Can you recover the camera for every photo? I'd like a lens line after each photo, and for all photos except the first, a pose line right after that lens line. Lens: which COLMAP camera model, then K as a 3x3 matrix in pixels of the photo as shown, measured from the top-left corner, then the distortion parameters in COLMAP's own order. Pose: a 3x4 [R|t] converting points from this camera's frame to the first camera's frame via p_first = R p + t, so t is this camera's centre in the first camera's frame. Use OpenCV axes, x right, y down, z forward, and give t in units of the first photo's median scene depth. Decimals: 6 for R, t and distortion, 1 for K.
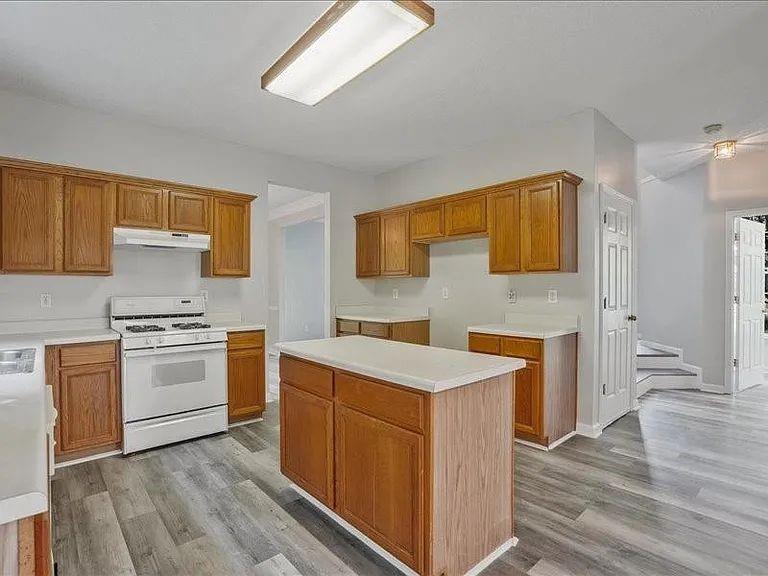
lens RADIAL K [[395.6, 0, 387.8], [0, 395.6, 292.1], [0, 0, 1]] dist [-0.017459, 0.002690]
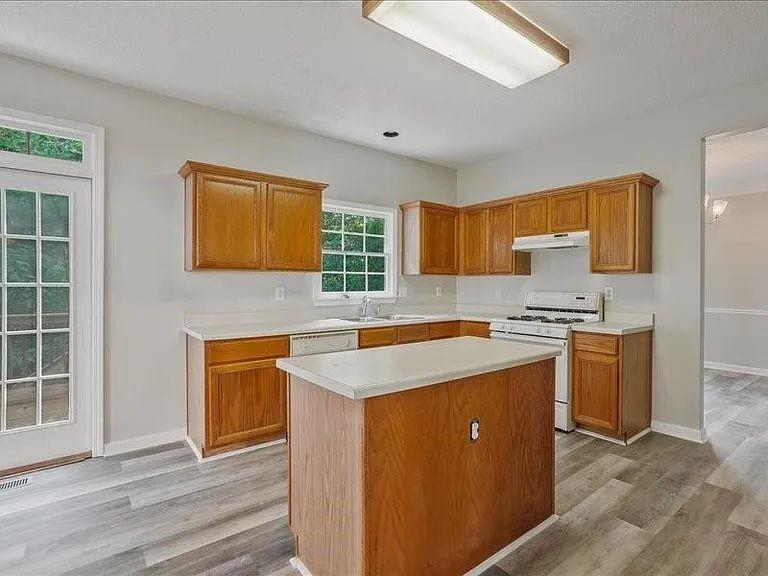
lens RADIAL K [[395.6, 0, 393.5], [0, 395.6, 283.8], [0, 0, 1]] dist [-0.017459, 0.002690]
pose [[-0.066590, 0.000035, -0.997780, 0.618412], [-0.013508, 0.999908, 0.000937, -0.008449], [0.997689, 0.013541, -0.066583, 0.663997]]
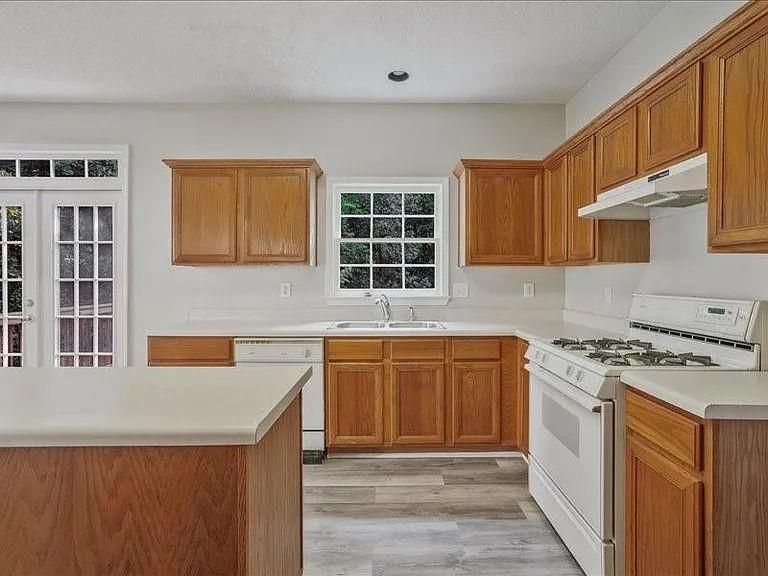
lens RADIAL K [[395.6, 0, 399.1], [0, 395.6, 280.4], [0, 0, 1]] dist [-0.017459, 0.002690]
pose [[-0.664944, 0.003225, -0.746886, 0.076533], [-0.009083, 0.999882, 0.012404, -0.014636], [0.746838, 0.015032, -0.664837, 1.170283]]
